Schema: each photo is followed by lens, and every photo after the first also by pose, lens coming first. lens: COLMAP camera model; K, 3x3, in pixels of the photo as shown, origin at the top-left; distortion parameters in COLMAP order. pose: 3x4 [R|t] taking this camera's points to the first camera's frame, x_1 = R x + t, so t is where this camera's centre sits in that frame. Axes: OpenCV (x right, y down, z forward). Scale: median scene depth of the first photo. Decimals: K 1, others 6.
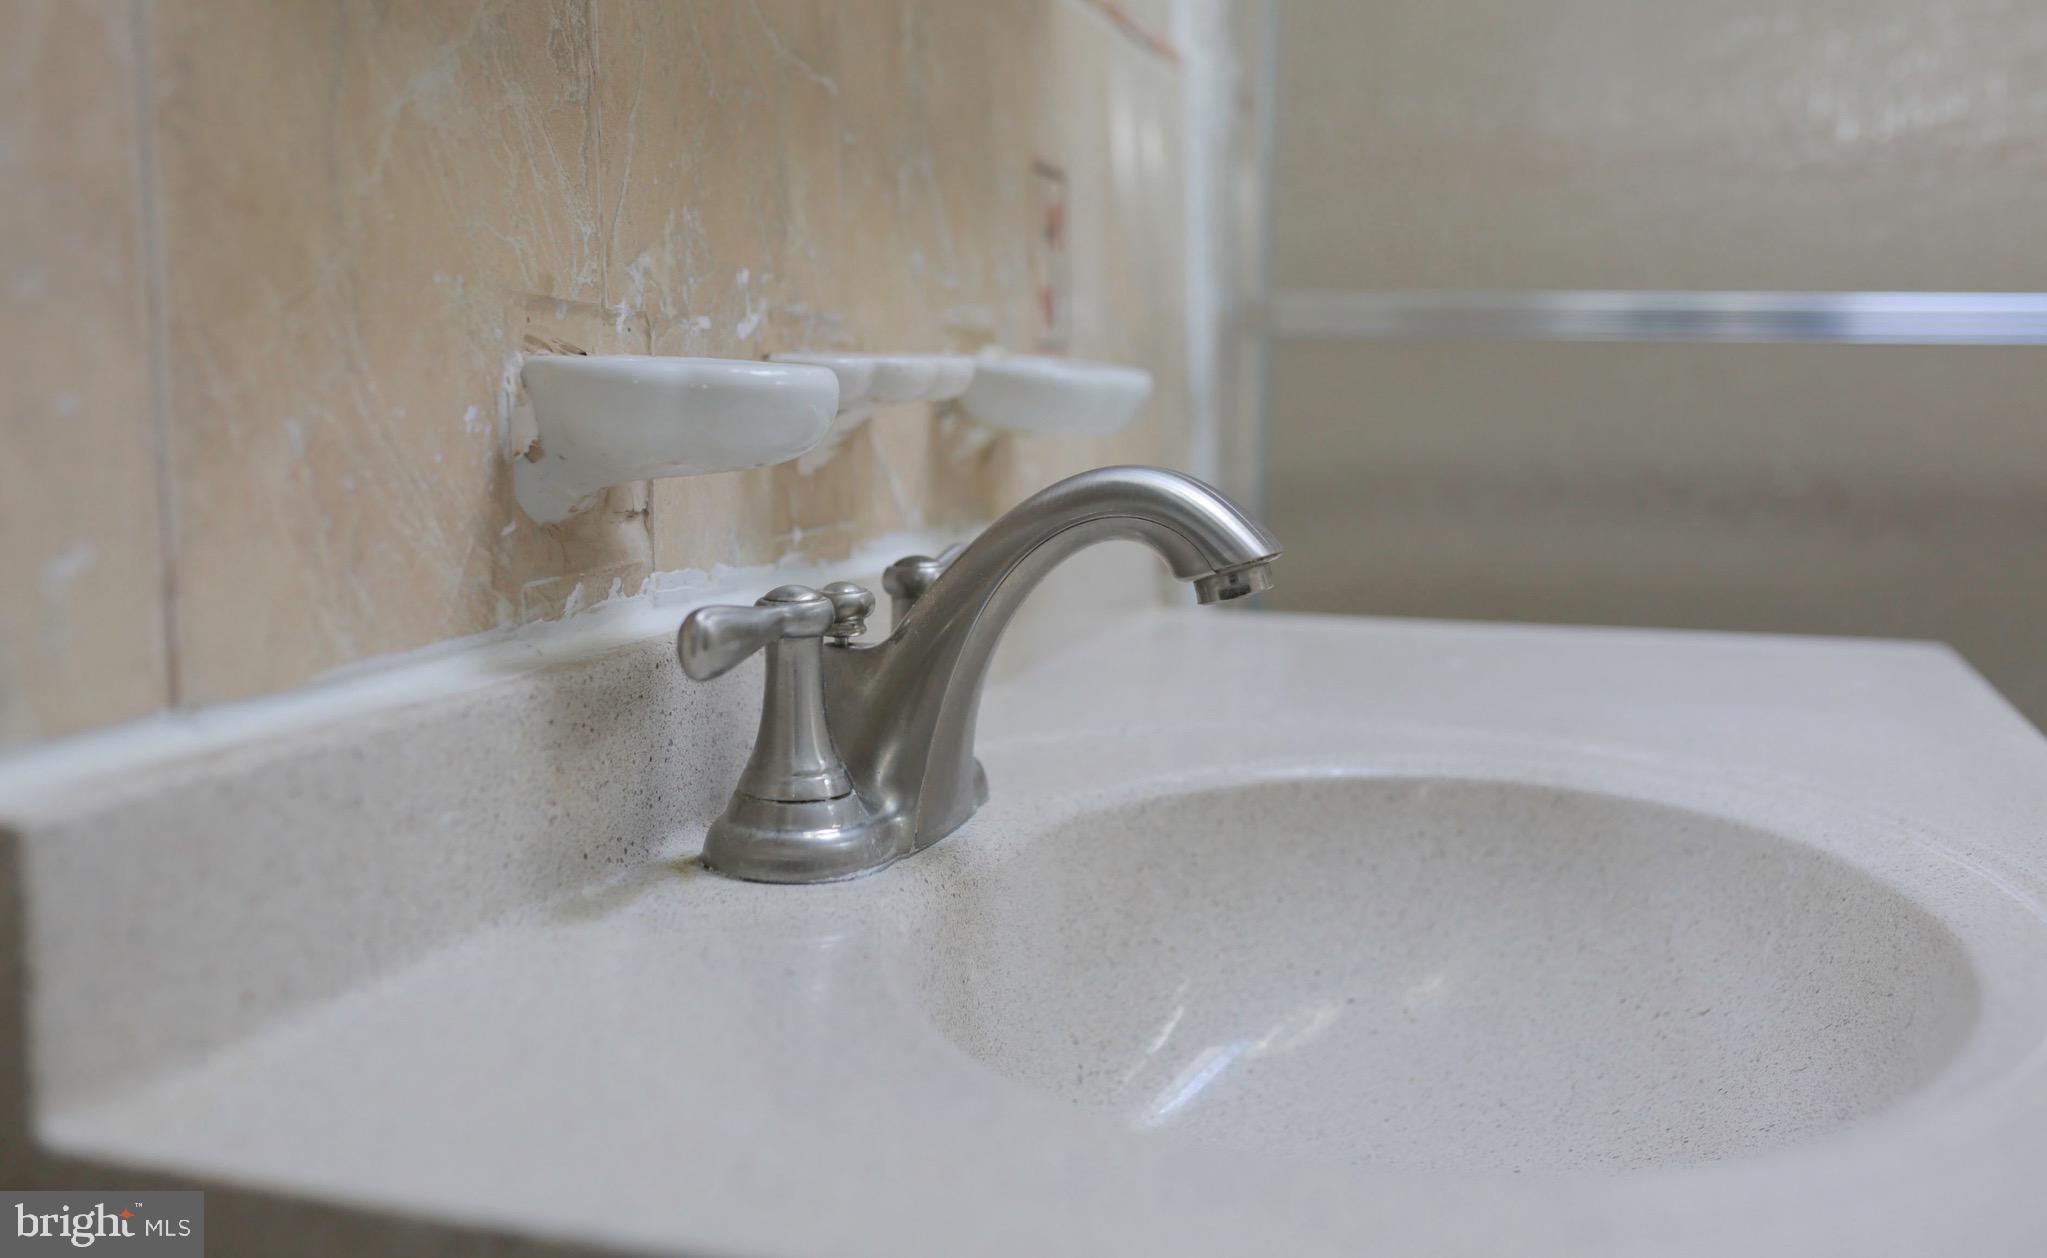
lens RADIAL K [[2092.9, 0, 1022.3], [0, 2092.9, 626.1], [0, 0, 1]] dist [-0.013153, 0.000000]
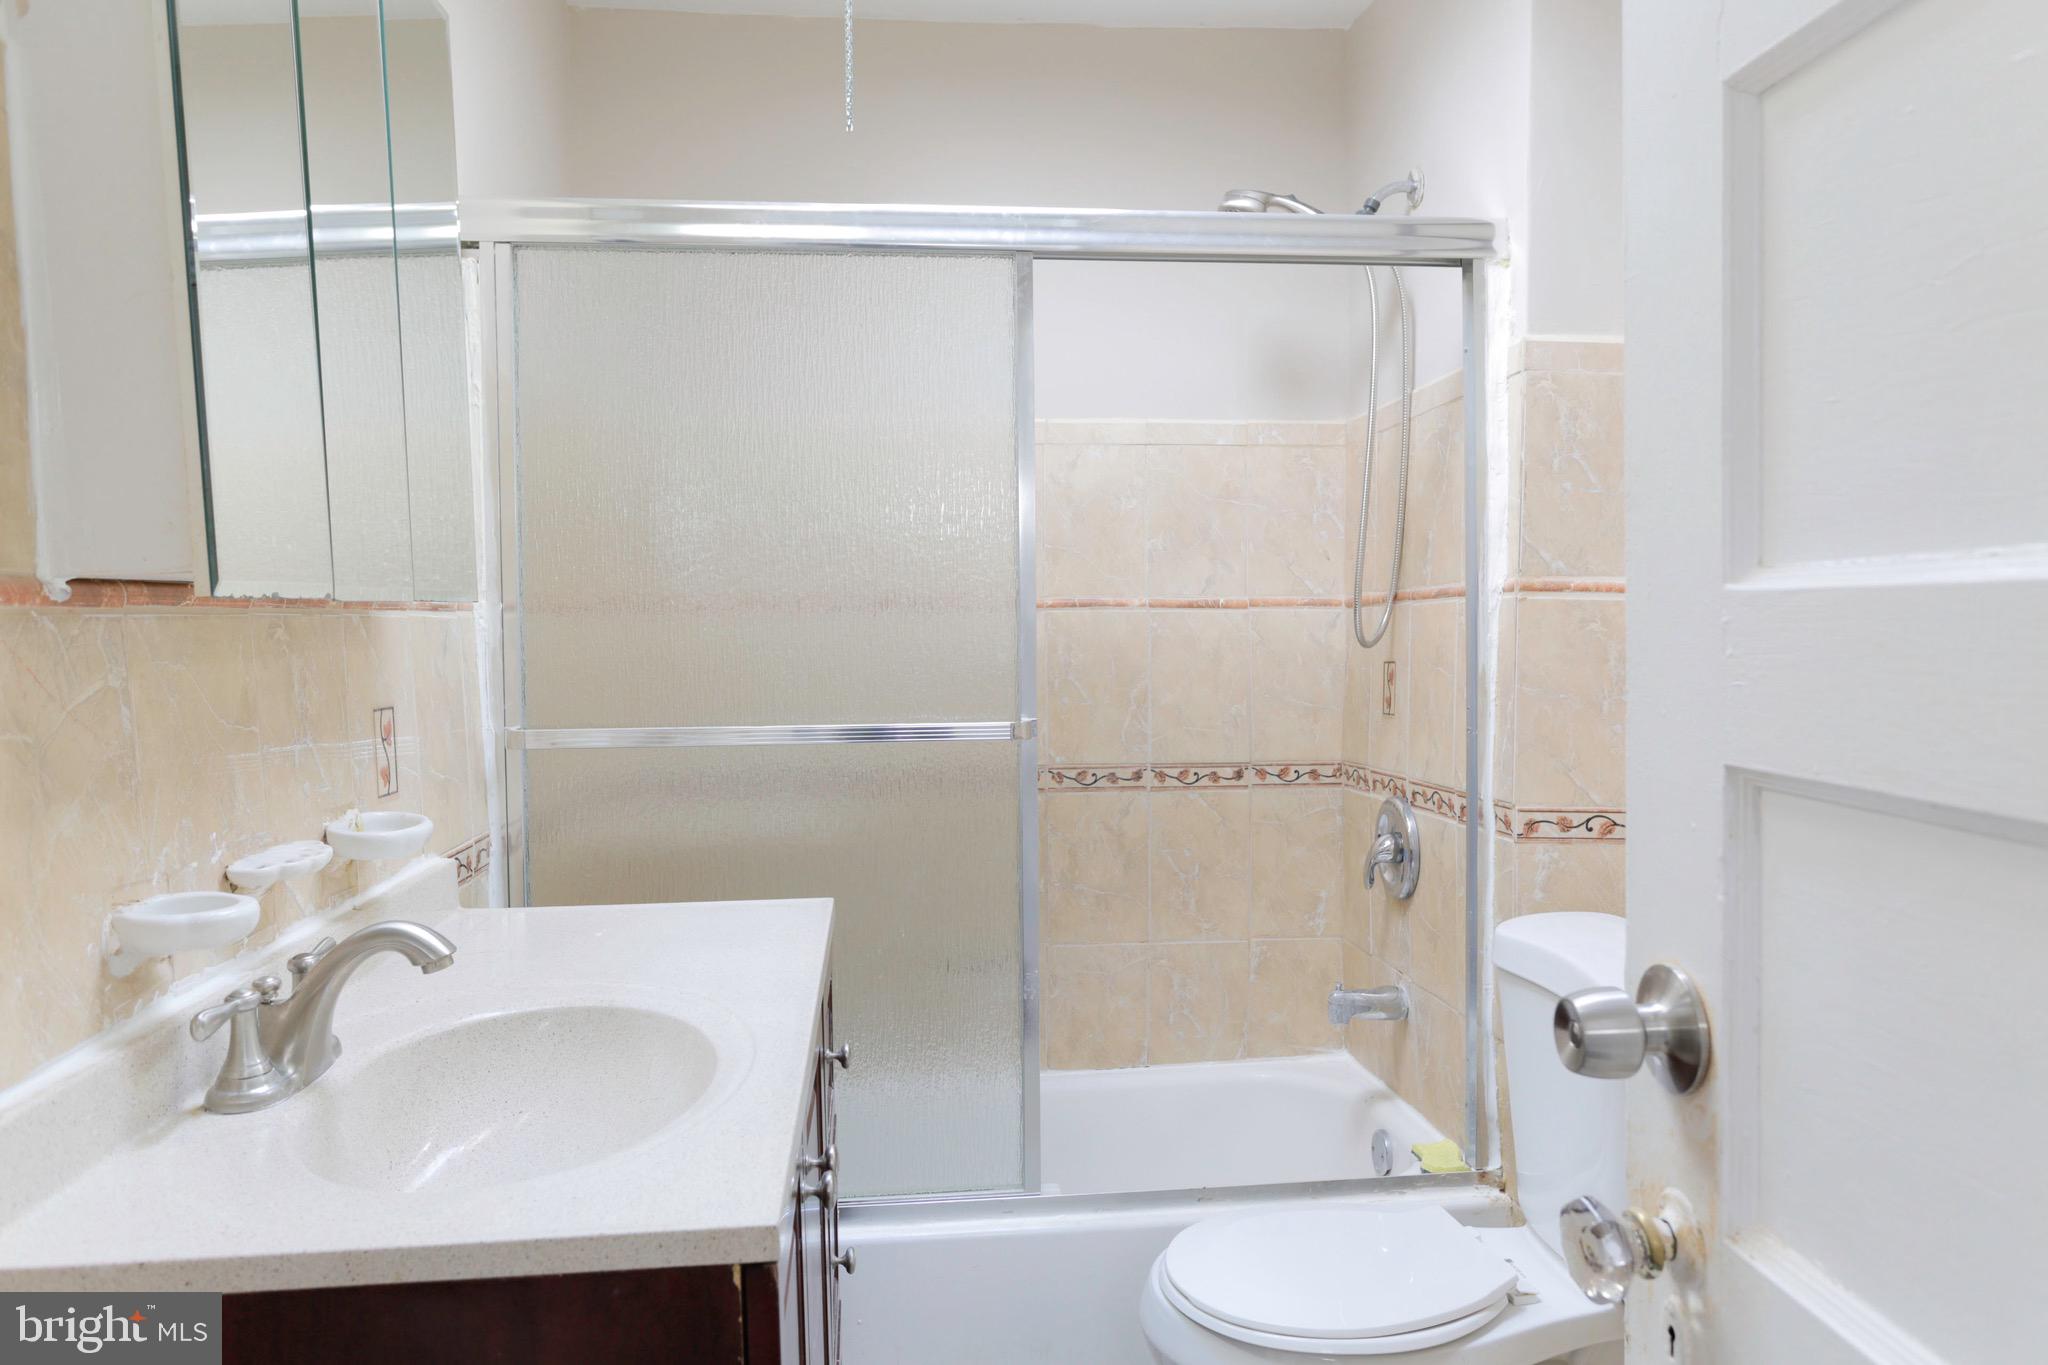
lens RADIAL K [[1415.7, 0, 1029.5], [0, 1415.7, 693.1], [0, 0, 1]] dist [0.011877, 0.003335]
pose [[0.925226, -0.044717, 0.376773, 0.134224], [0.066045, 0.996852, -0.043873, -0.233105], [-0.373625, 0.065476, 0.925266, -0.925932]]
